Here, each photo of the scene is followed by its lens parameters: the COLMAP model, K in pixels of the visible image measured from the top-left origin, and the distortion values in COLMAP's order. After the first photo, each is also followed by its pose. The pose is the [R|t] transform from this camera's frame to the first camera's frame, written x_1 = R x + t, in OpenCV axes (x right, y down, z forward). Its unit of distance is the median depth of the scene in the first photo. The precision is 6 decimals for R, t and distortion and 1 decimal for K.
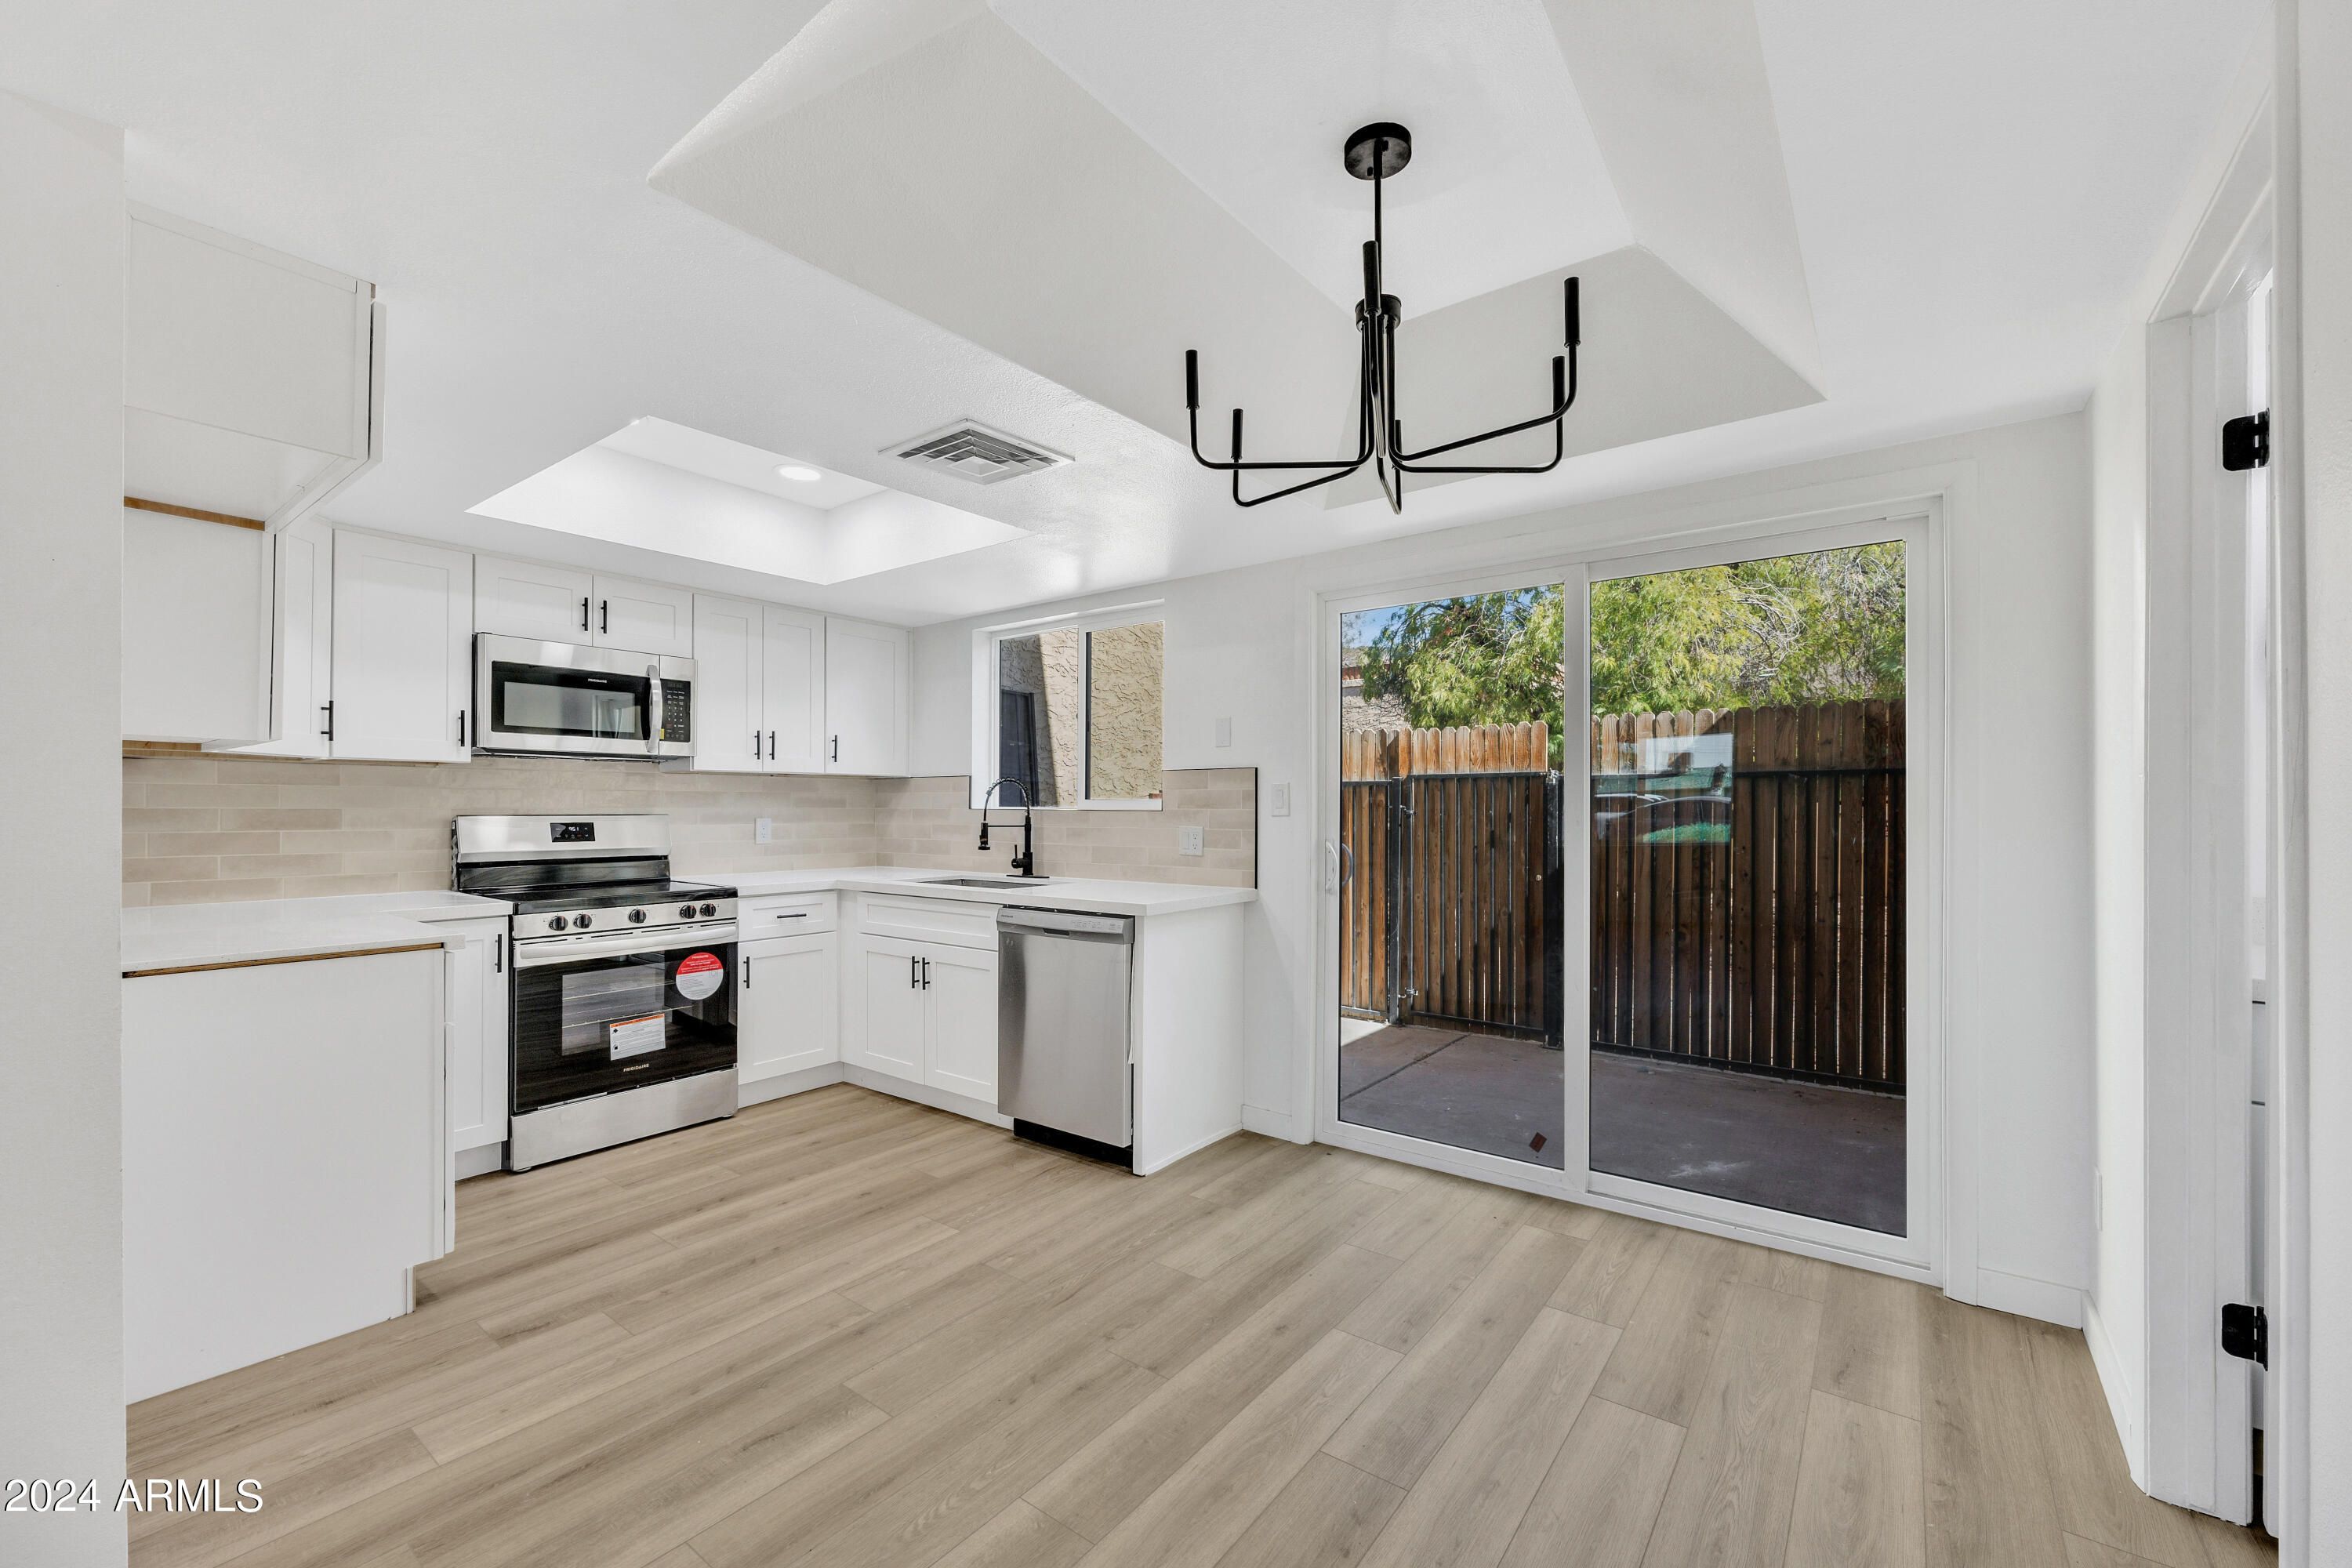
lens RADIAL K [[958.3, 0, 1188.9], [0, 958.3, 800.2], [0, 0, 1]] dist [-0.001324, -0.000033]
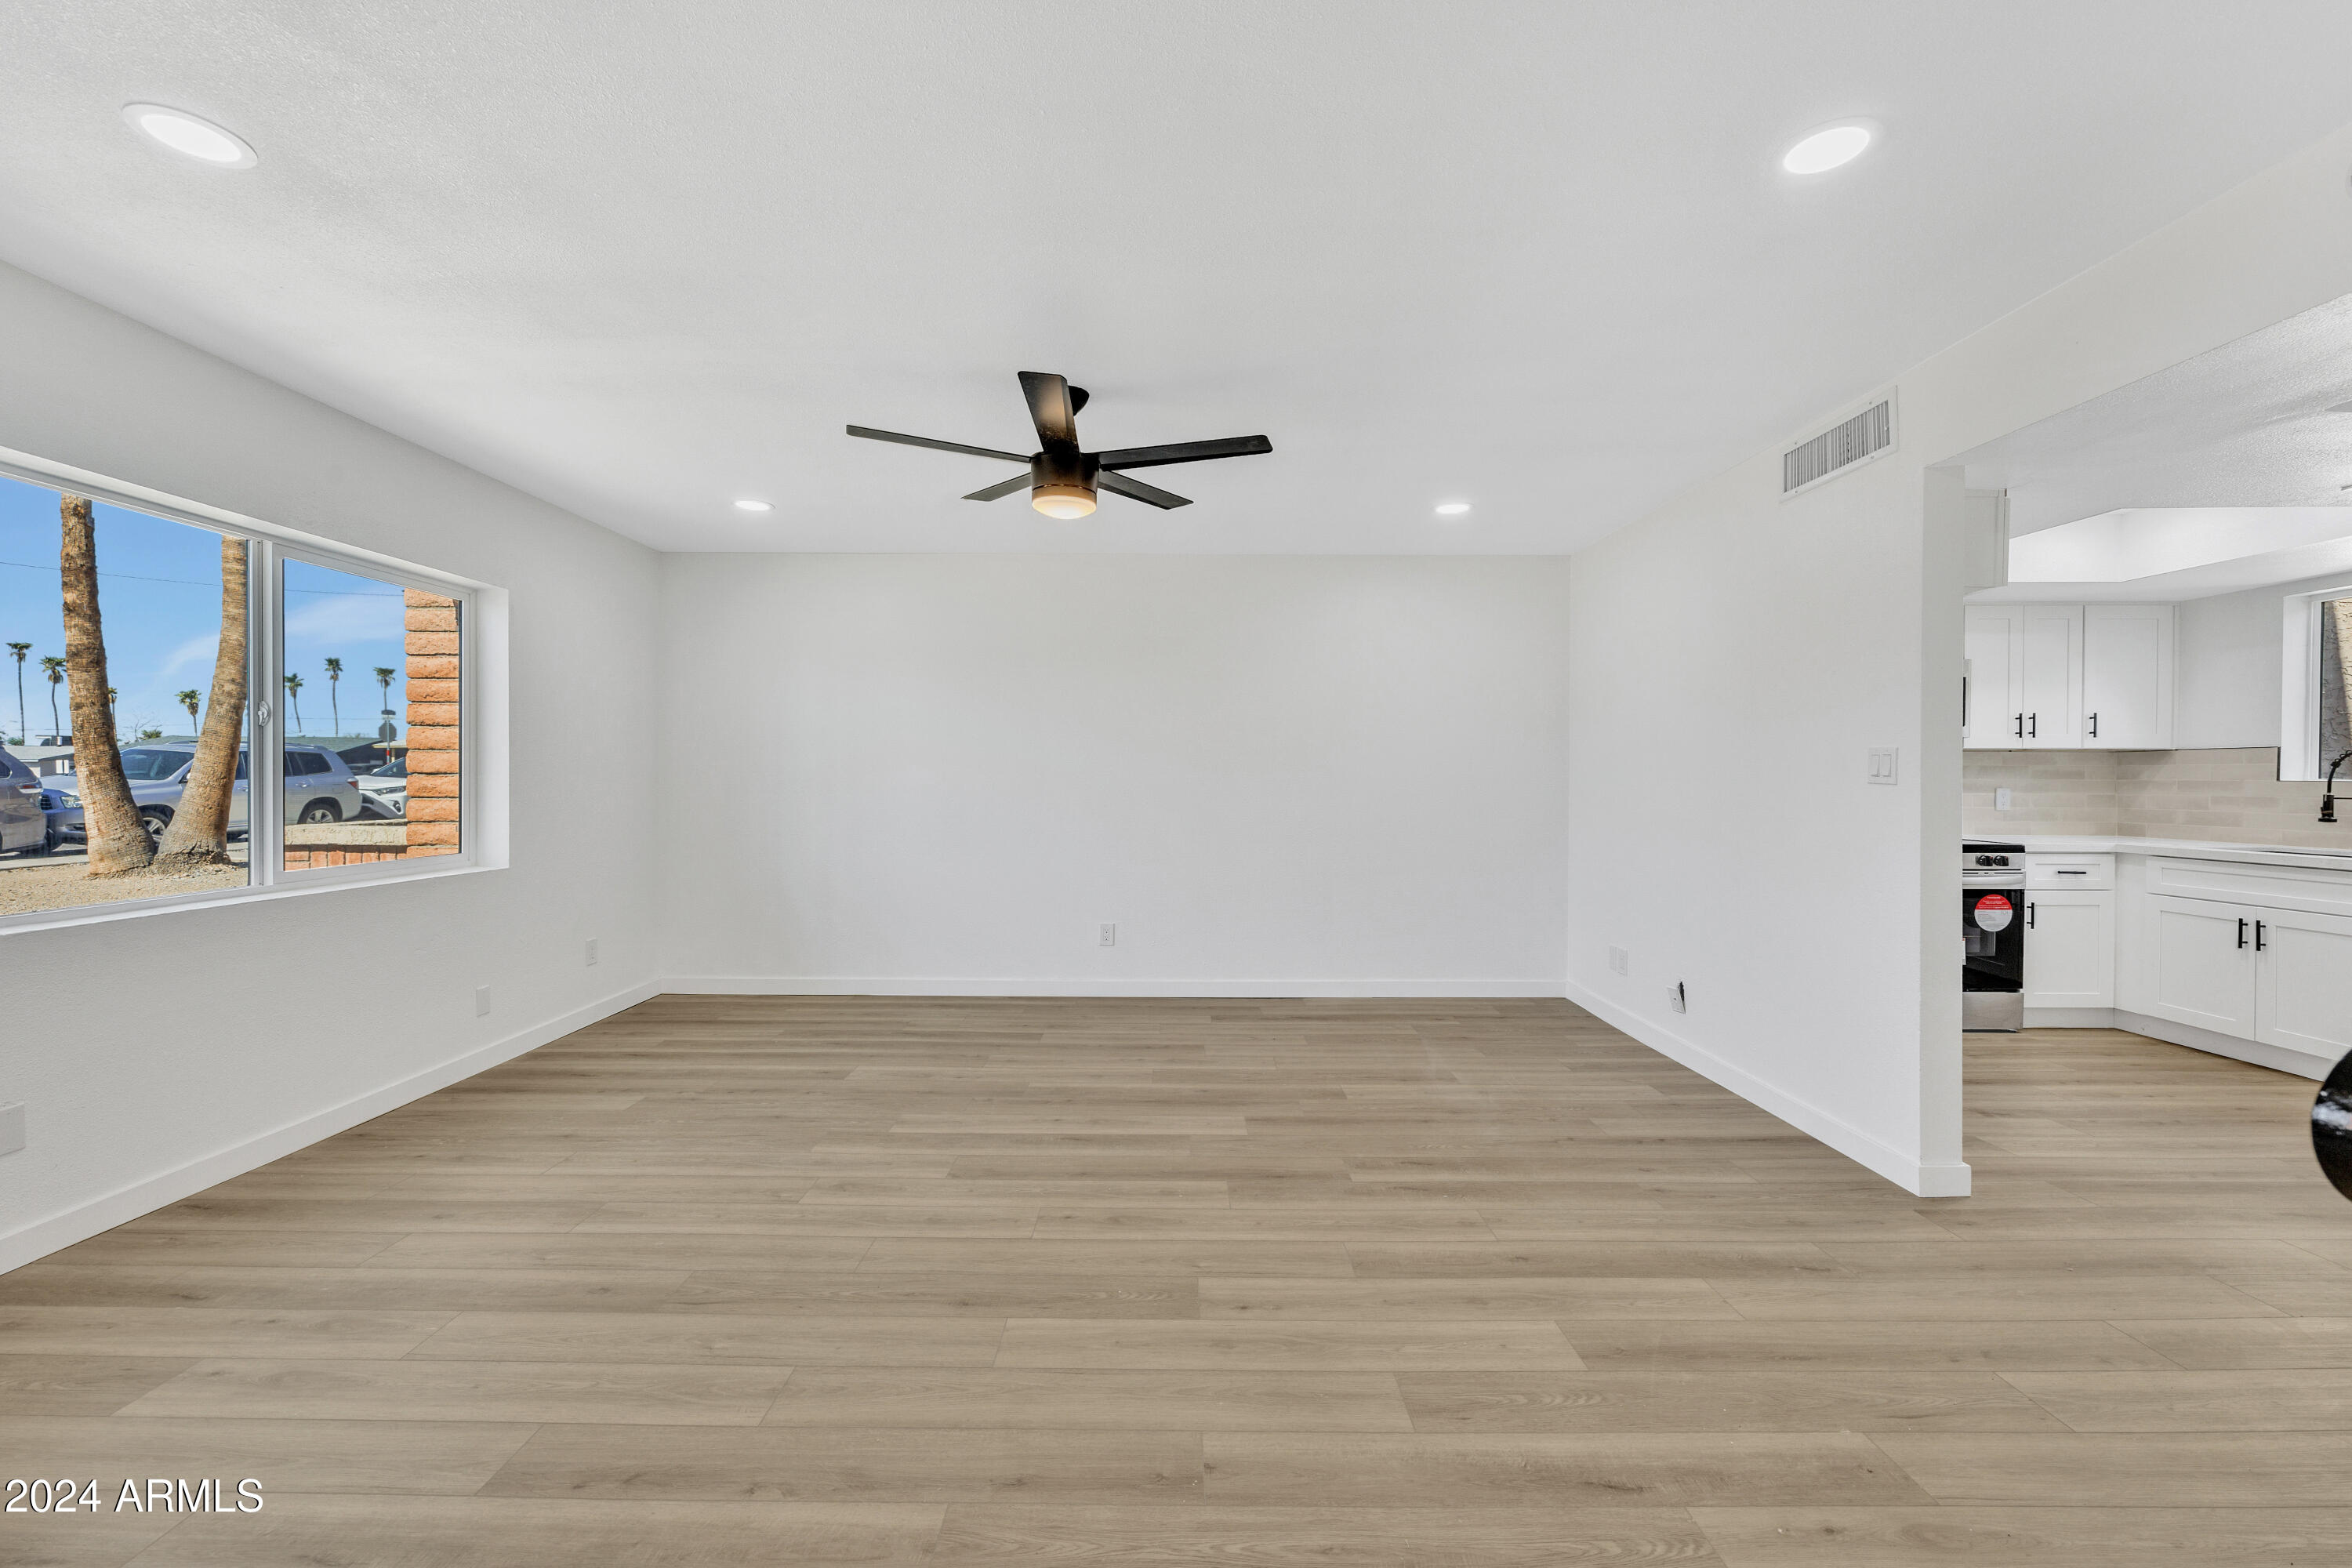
lens RADIAL K [[933.4, 0, 1161.3], [0, 933.4, 800.4], [0, 0, 1]] dist [-0.004645, -0.000452]
pose [[0.587914, 0.019216, -0.808695, -0.168826], [0.004903, 0.999615, 0.027317, -0.002870], [0.808908, -0.020025, 0.587593, -0.598068]]
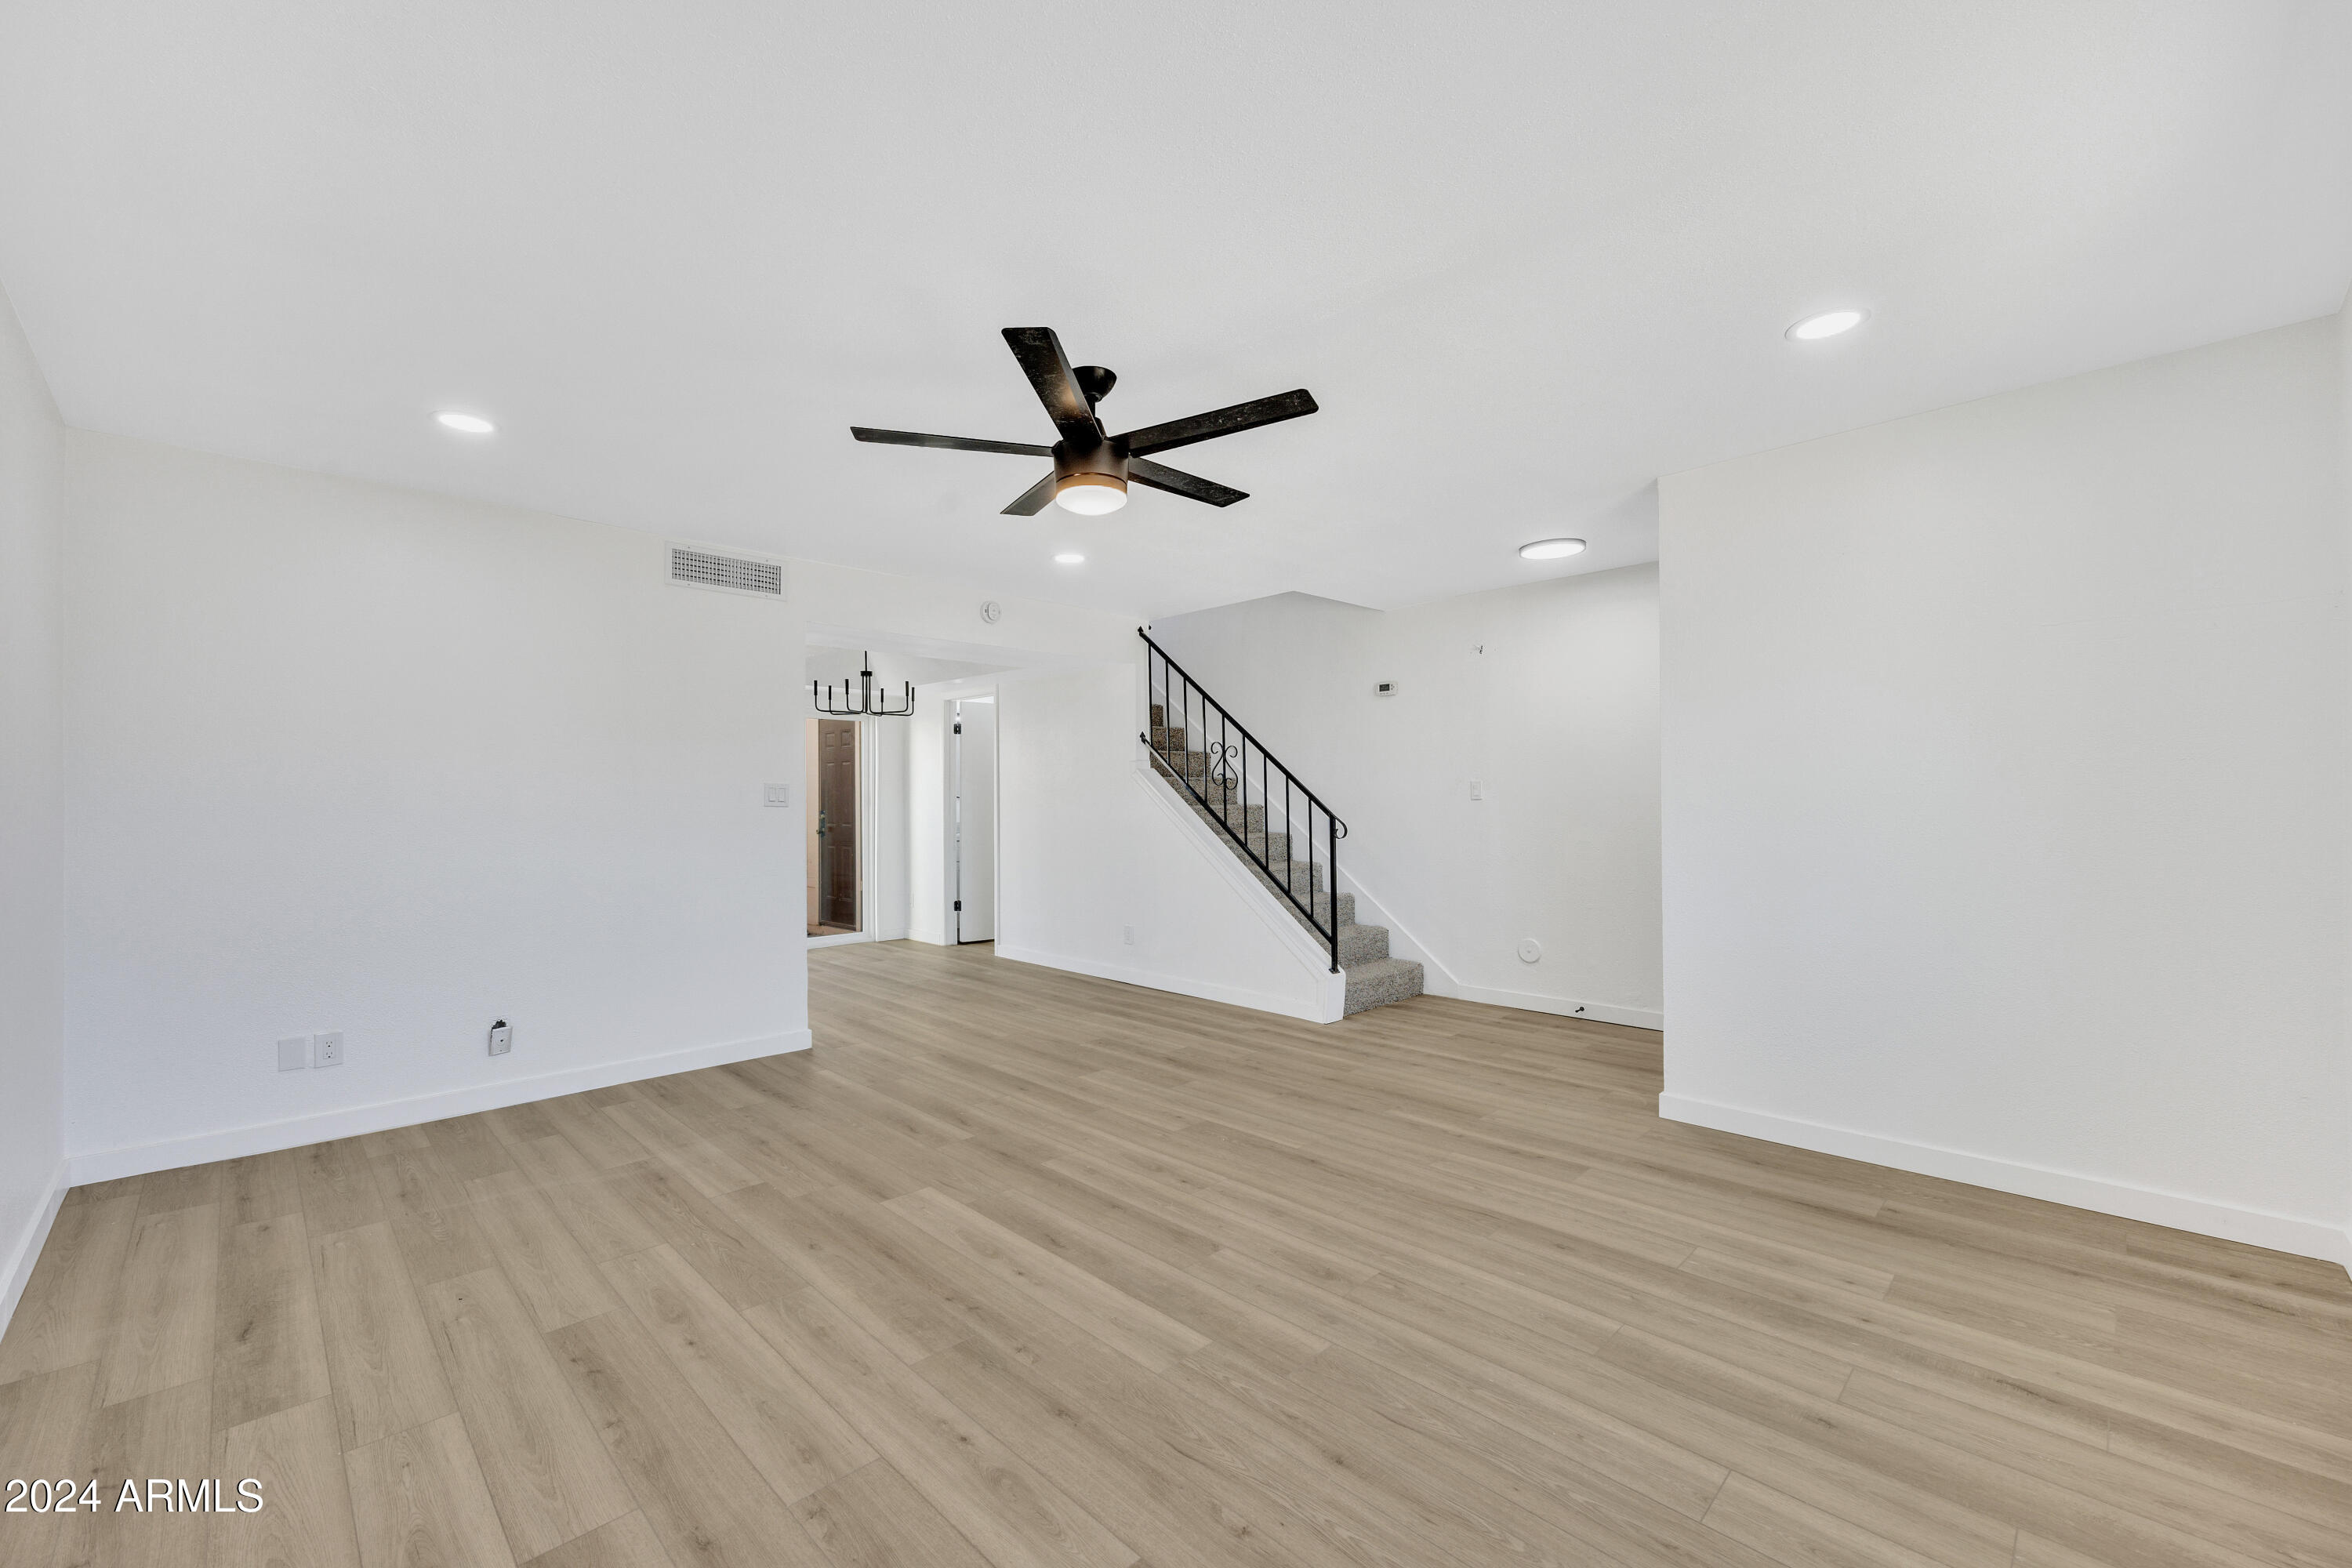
lens RADIAL K [[956.5, 0, 1176.0], [0, 956.5, 784.0], [0, 0, 1]] dist [-0.000558, -0.000147]
pose [[0.145030, 0.013452, 0.989336, -1.609425], [-0.003338, 0.999909, -0.013106, -0.007414], [-0.989422, -0.001402, 0.145062, -0.361960]]
